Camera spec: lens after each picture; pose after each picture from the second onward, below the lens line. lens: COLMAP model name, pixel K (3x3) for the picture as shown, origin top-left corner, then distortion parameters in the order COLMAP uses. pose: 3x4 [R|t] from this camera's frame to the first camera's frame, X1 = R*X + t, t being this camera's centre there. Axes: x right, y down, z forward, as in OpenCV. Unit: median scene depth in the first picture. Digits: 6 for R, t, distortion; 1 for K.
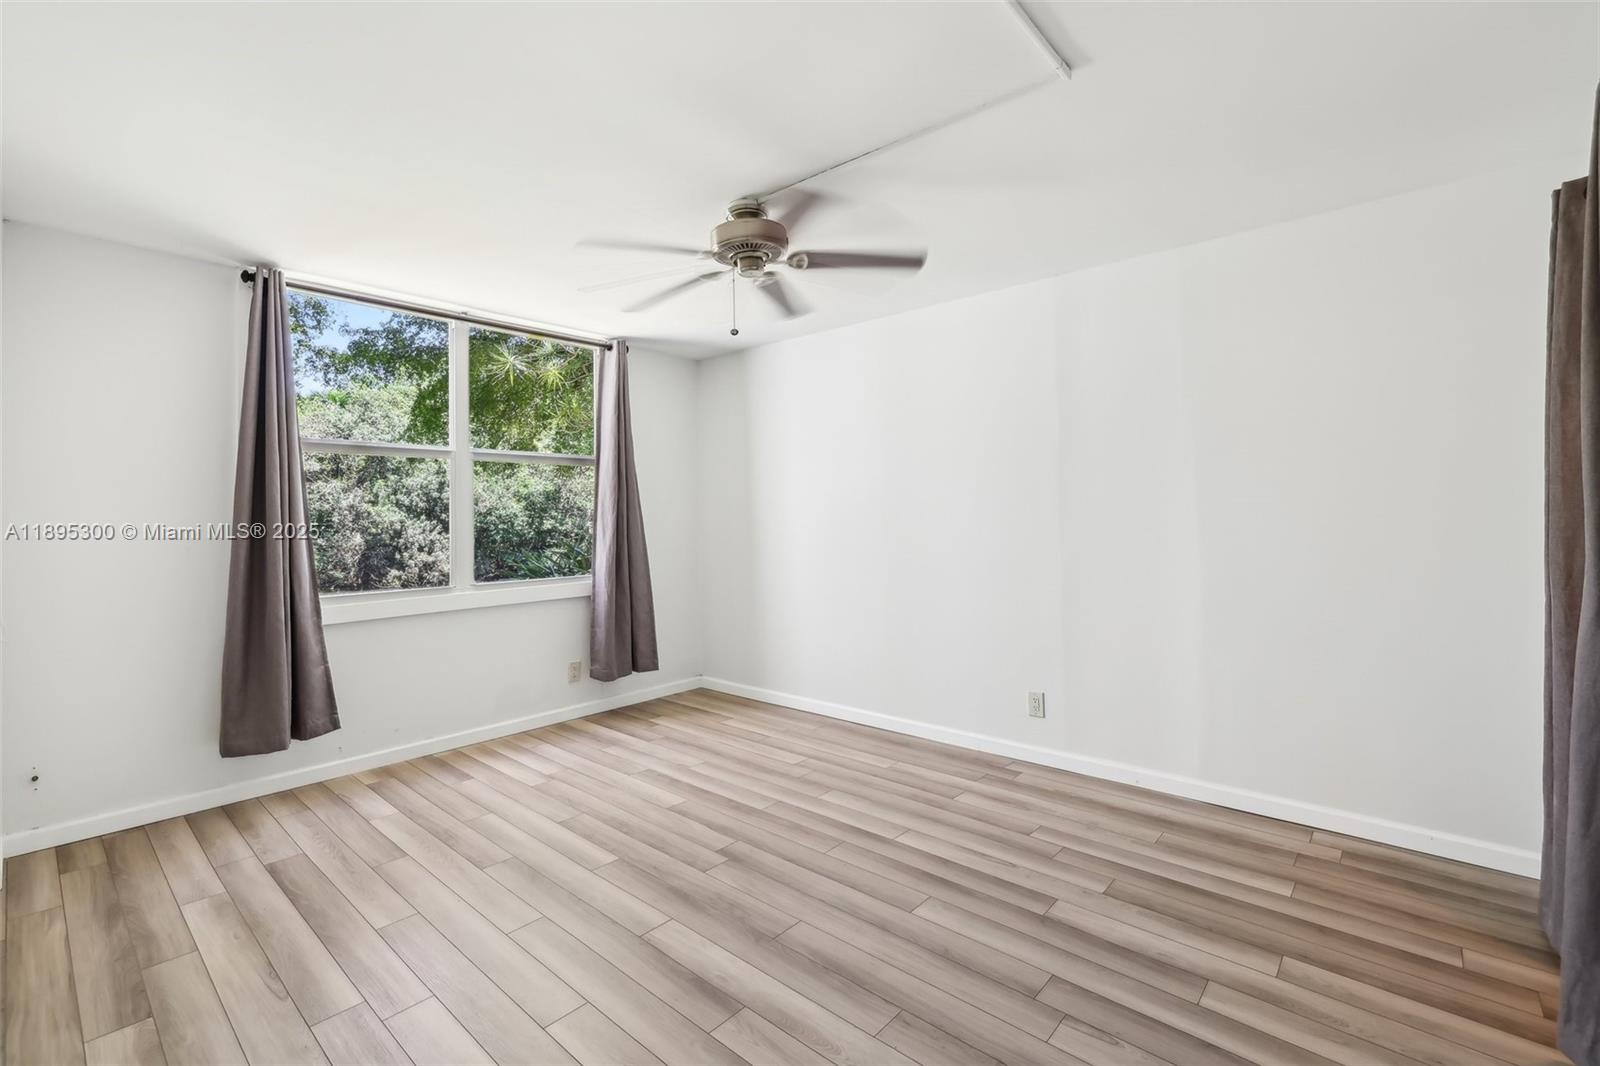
lens RADIAL K [[691.9, 0, 778.8], [0, 691.9, 545.4], [0, 0, 1]] dist [0.000839, 0.000014]
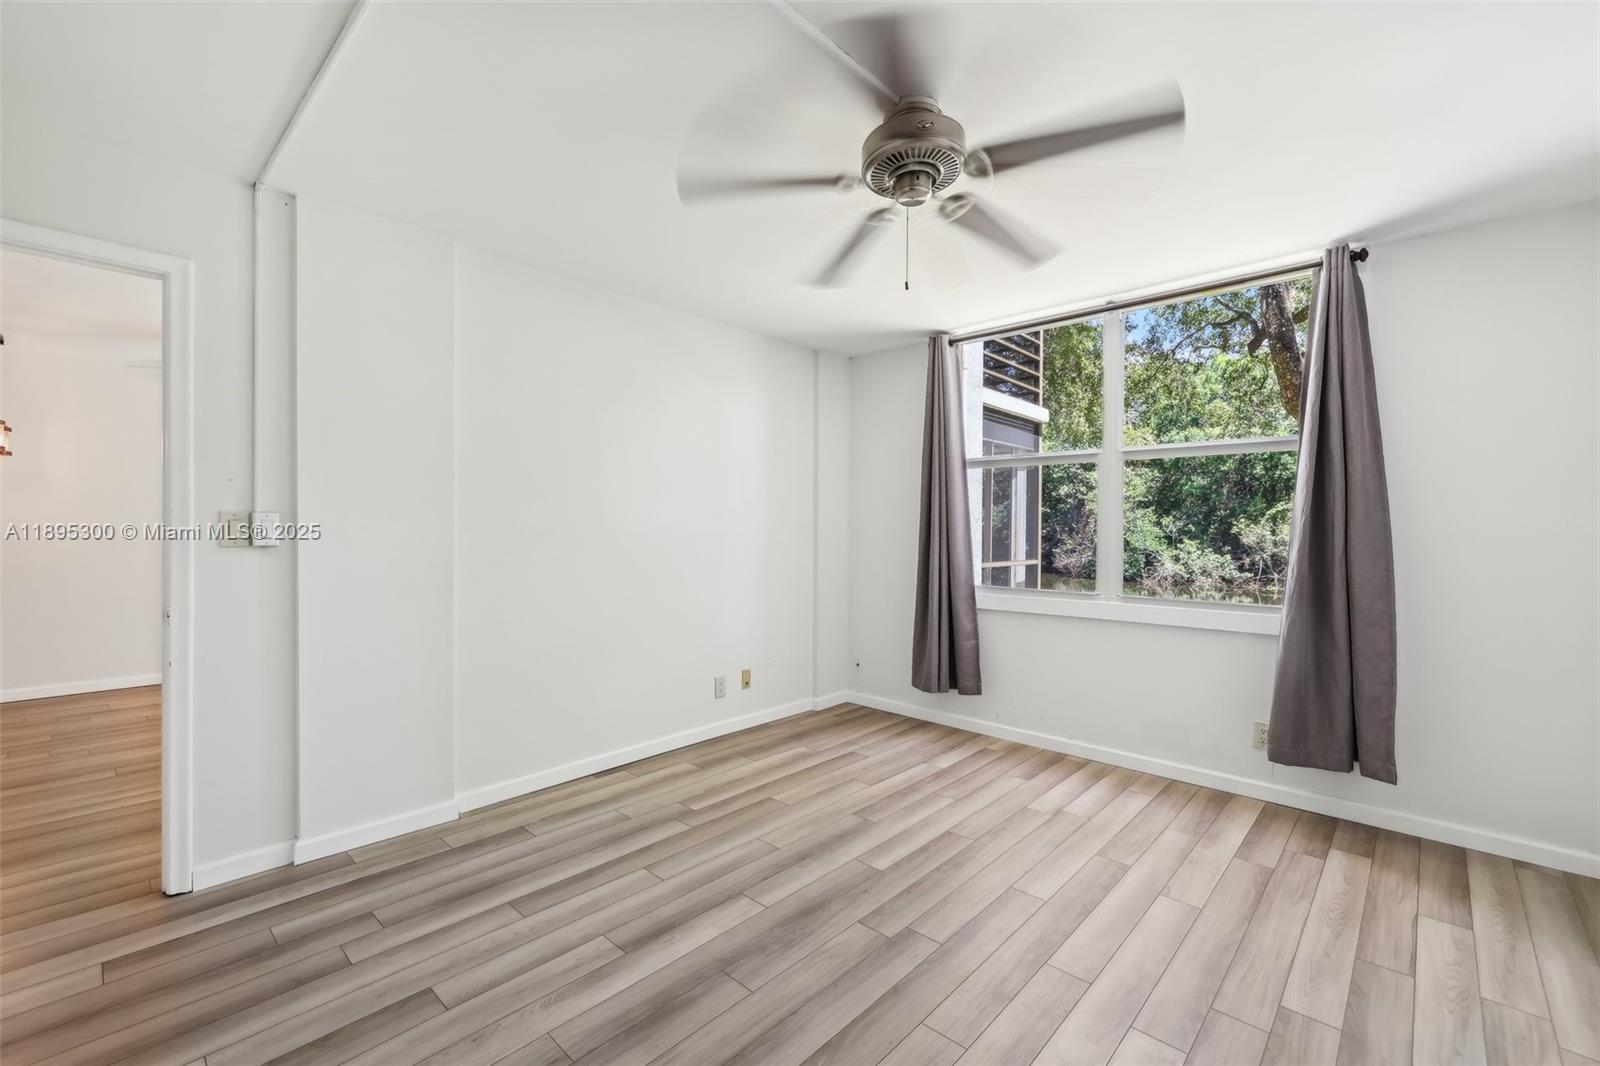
lens RADIAL K [[675.8, 0, 795.5], [0, 675.8, 529.1], [0, 0, 1]] dist [0.001085, 0.000178]
pose [[-0.011655, 0.014443, -0.999828, 0.646757], [-0.045597, 0.998848, 0.014961, -0.034873], [0.998892, 0.045763, -0.010983, 0.778631]]
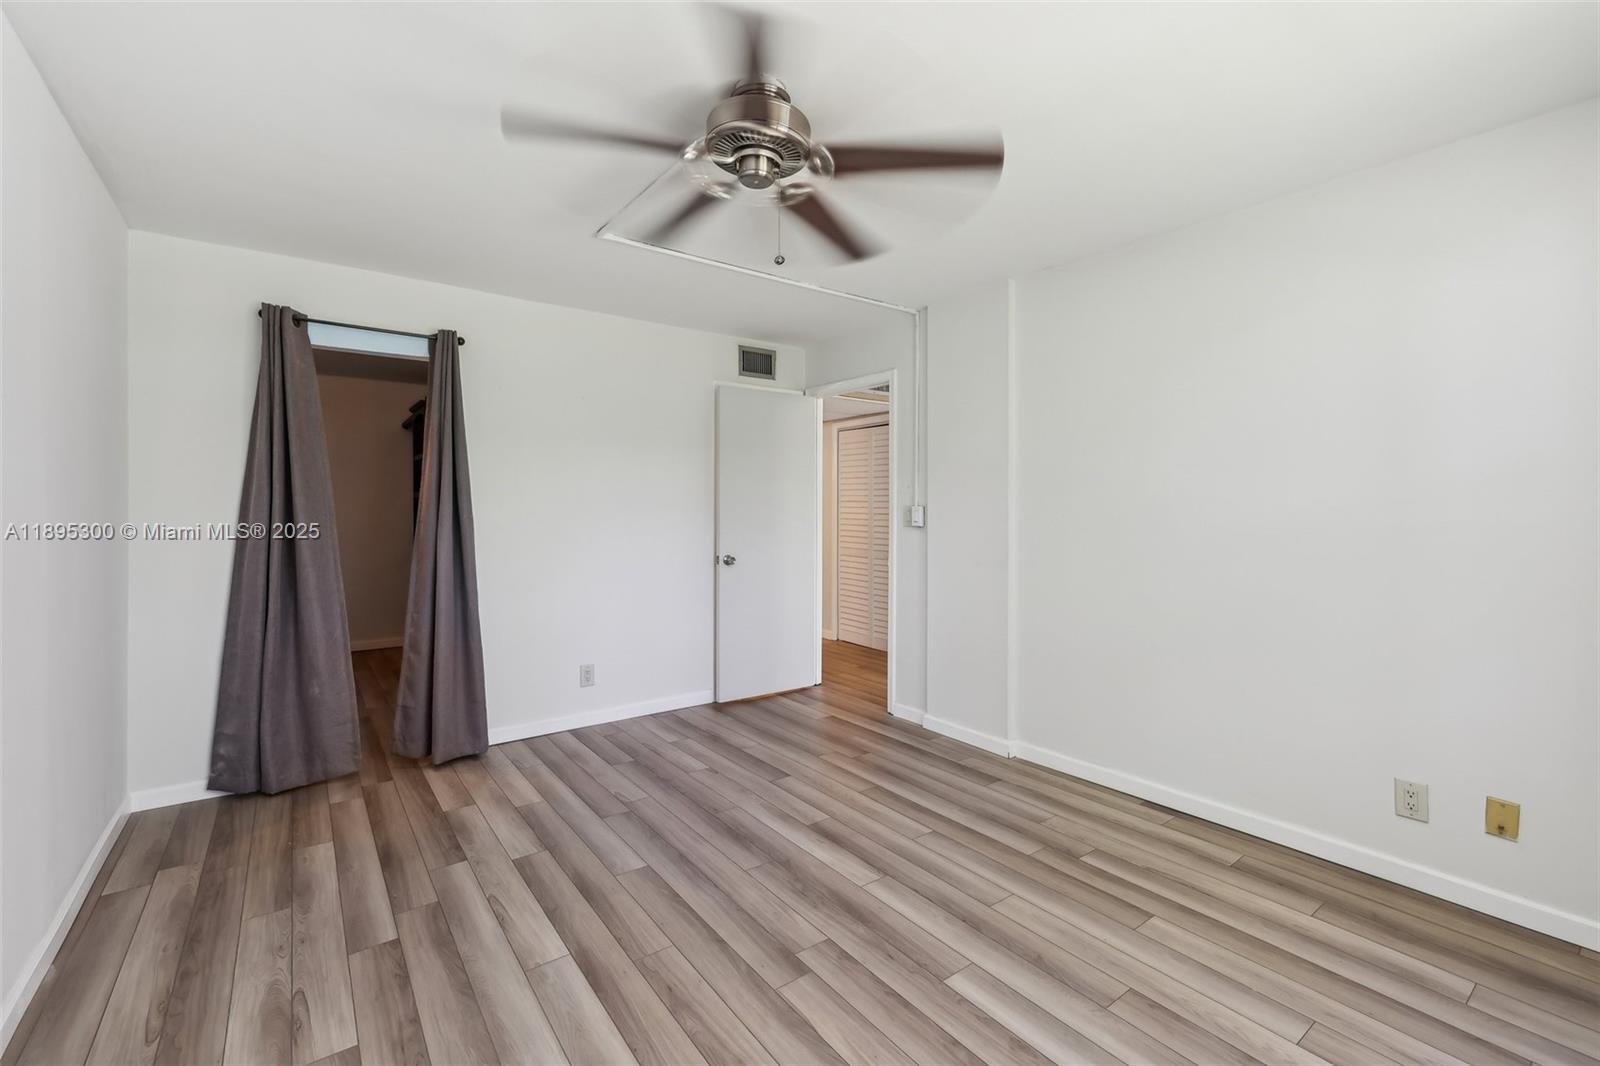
lens RADIAL K [[679.7, 0, 777.3], [0, 679.7, 518.1], [0, 0, 1]] dist [-0.000678, 0.000118]
pose [[-0.977599, 0.010301, 0.210225, -0.192777], [0.020348, 0.998749, 0.045687, -0.059842], [-0.209491, 0.048941, -0.976585, 1.532087]]
